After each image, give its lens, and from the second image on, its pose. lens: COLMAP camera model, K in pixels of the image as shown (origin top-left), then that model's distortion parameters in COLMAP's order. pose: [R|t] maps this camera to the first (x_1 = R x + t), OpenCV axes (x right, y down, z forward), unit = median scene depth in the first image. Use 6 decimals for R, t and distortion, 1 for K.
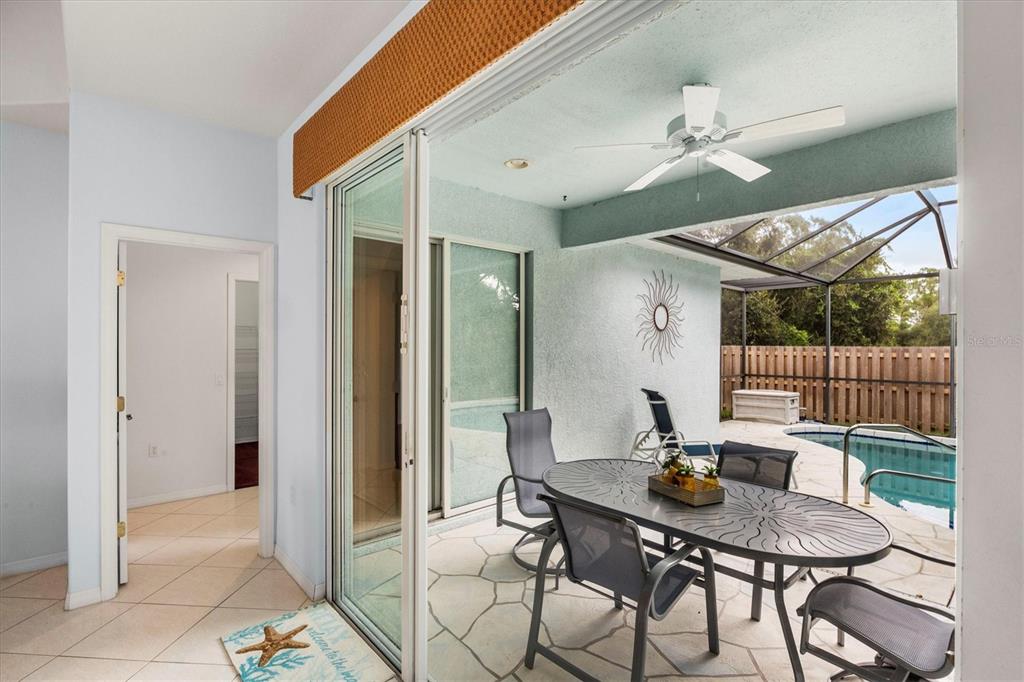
lens RADIAL K [[484.9, 0, 519.5], [0, 484.9, 344.9], [0, 0, 1]] dist [-0.004135, -0.000572]
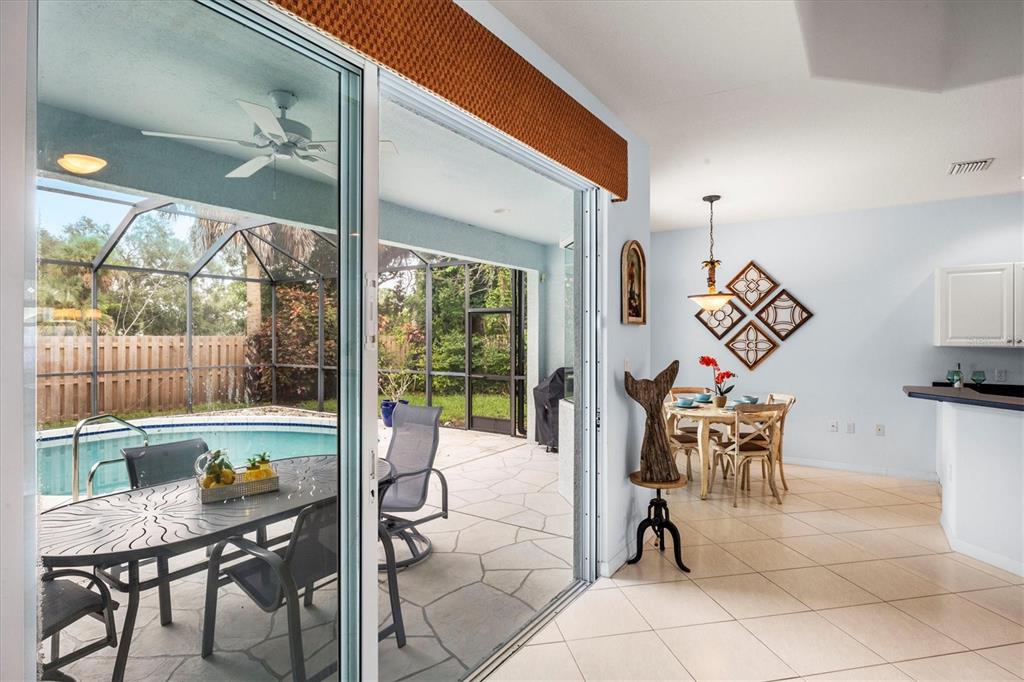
lens RADIAL K [[516.7, 0, 517.8], [0, 516.7, 338.0], [0, 0, 1]] dist [-0.005354, -0.000737]
pose [[-0.237649, -0.007946, 0.971319, -0.208012], [0.000002, 0.999967, 0.008181, -0.002095], [-0.971351, 0.001947, -0.237641, 0.187856]]
